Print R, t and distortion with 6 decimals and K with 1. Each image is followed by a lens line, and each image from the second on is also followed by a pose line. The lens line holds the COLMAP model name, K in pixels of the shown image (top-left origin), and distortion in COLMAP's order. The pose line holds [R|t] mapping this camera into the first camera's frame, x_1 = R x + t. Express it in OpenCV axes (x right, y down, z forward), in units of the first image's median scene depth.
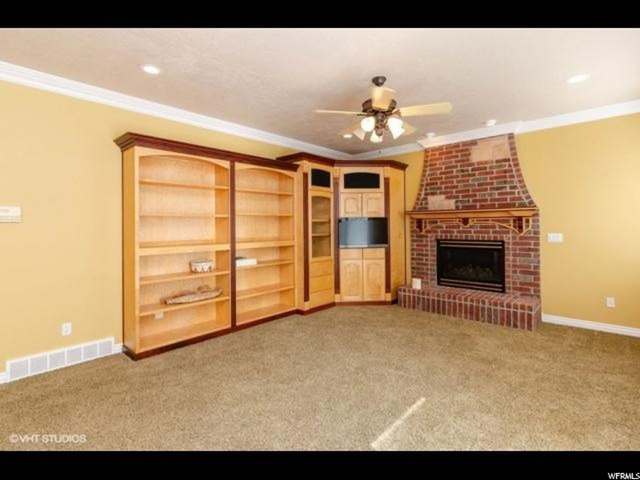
lens RADIAL K [[303.3, 0, 306.5], [0, 303.3, 223.0], [0, 0, 1]] dist [-0.000380, 0.000059]
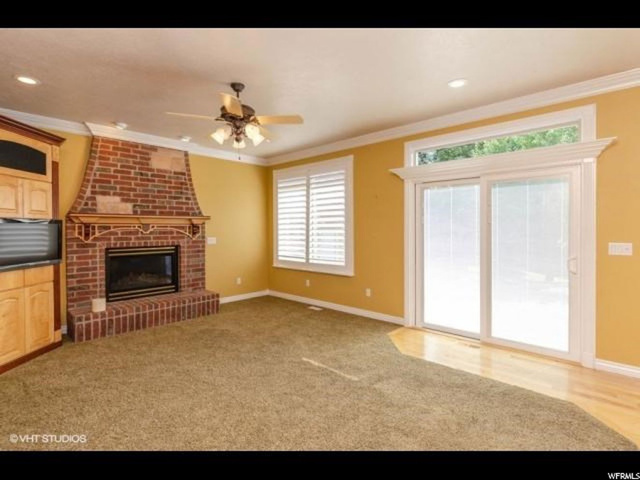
lens RADIAL K [[328.0, 0, 325.2], [0, 328.0, 229.5], [0, 0, 1]] dist [0.002269, 0.000906]
pose [[0.004059, 0.007751, 0.999962, -0.530651], [-0.003925, 0.999962, -0.007735, 0.007649], [-0.999984, -0.003894, 0.004089, 0.436722]]
